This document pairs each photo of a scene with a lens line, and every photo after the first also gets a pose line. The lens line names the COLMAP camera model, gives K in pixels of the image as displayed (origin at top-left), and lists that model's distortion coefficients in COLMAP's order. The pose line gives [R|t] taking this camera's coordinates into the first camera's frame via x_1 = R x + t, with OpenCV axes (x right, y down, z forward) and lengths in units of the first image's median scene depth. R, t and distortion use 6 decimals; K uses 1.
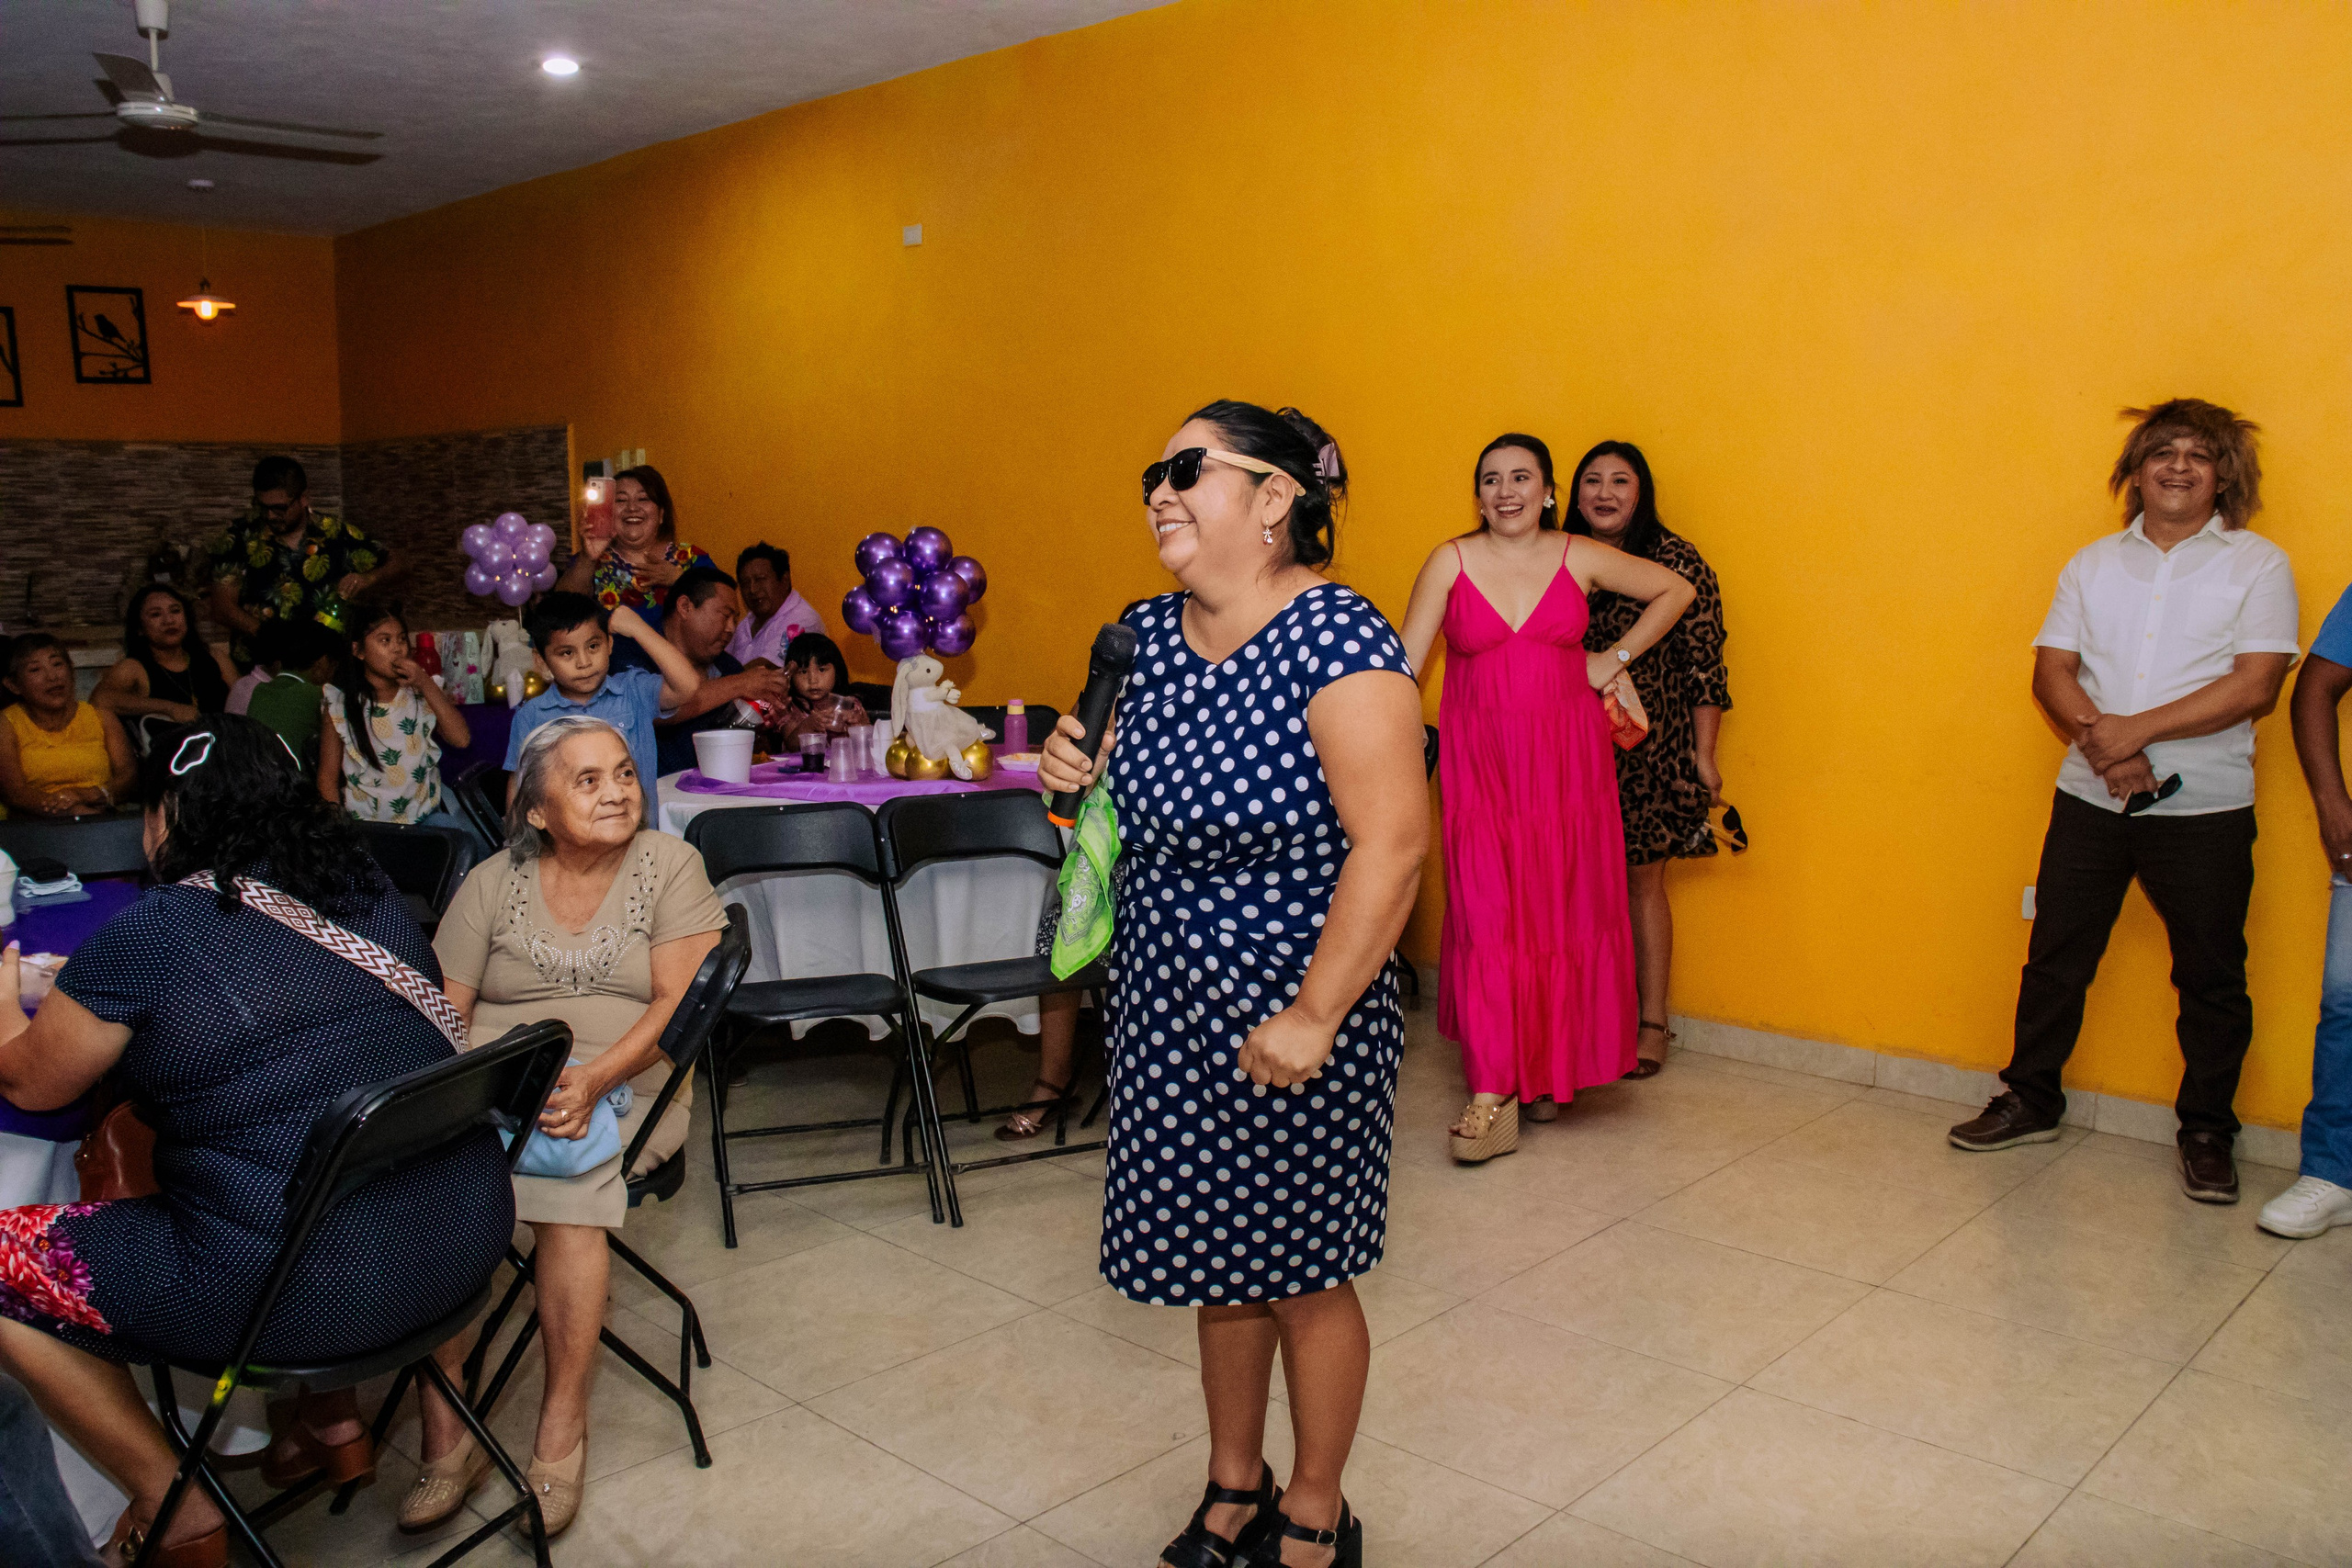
lens RADIAL K [[2107.2, 0, 1195.0], [0, 2107.2, 779.3], [0, 0, 1]] dist [-0.132748, 0.169170]
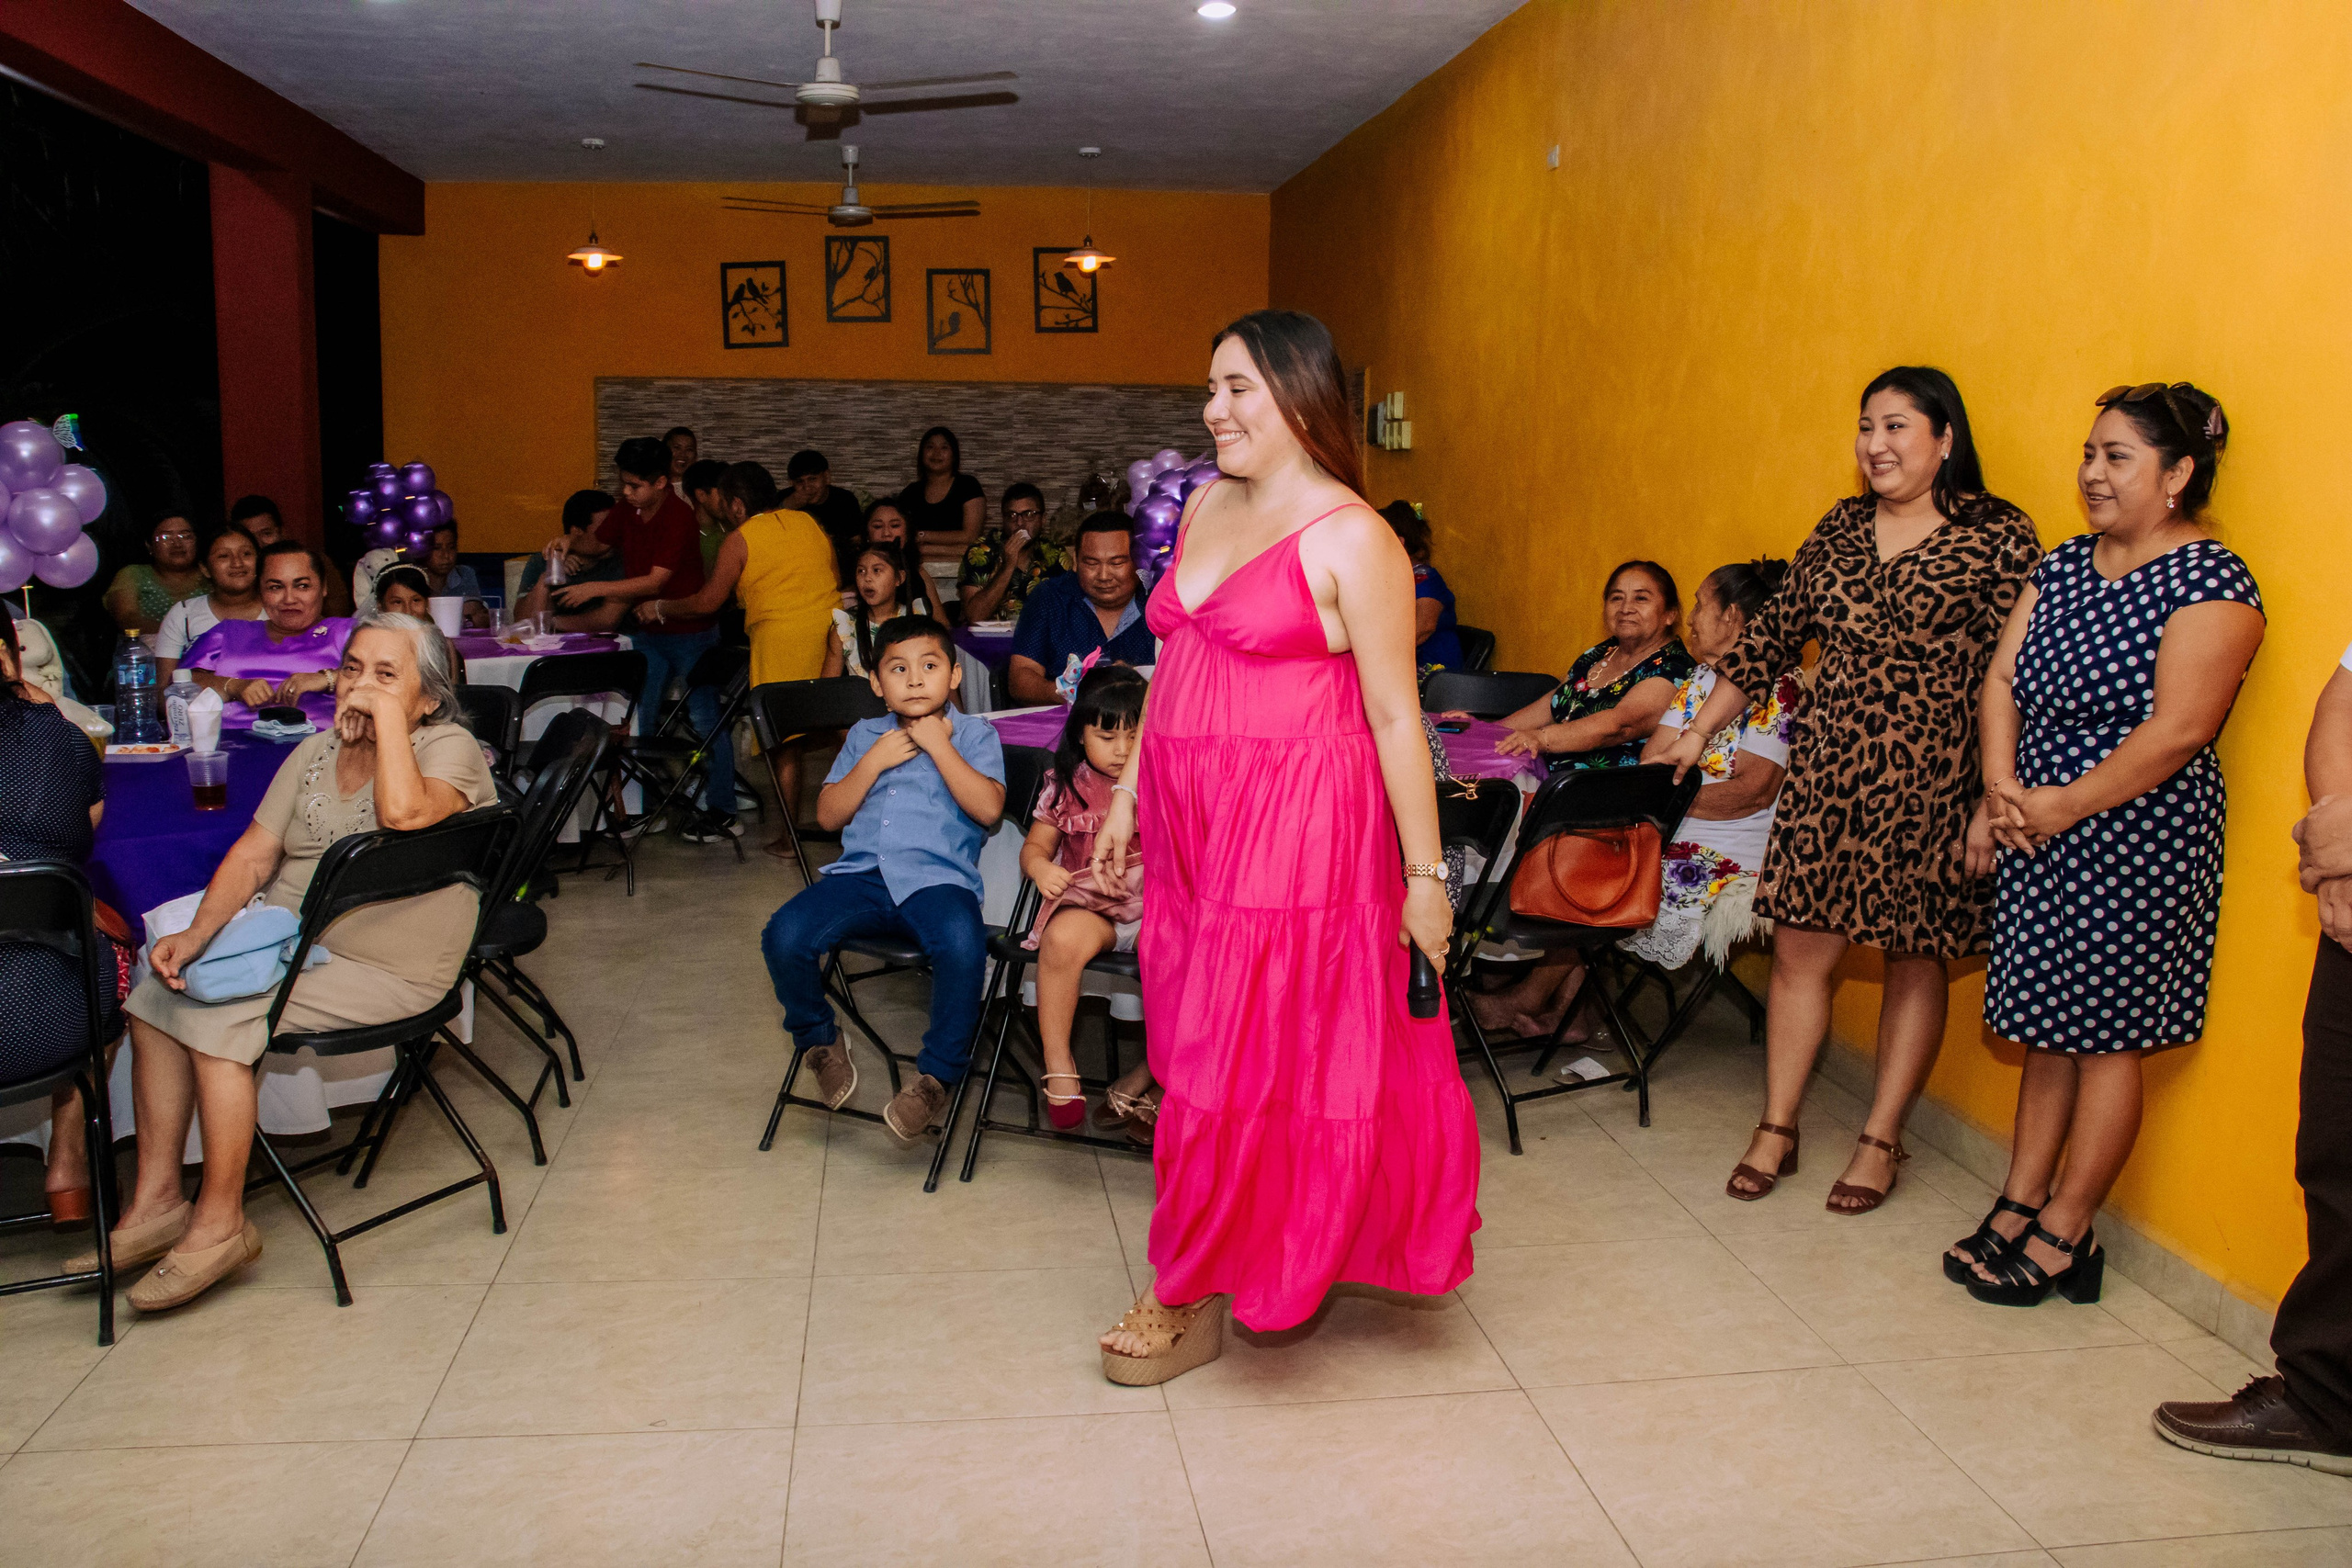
lens RADIAL K [[2107.2, 0, 1123.3], [0, 2107.2, 754.7], [0, 0, 1]] dist [-0.132748, 0.169170]
pose [[0.768890, 0.105280, -0.630654, 0.249235], [-0.100467, 0.993991, 0.043446, -0.015975], [0.631439, 0.029955, 0.774847, 0.138563]]
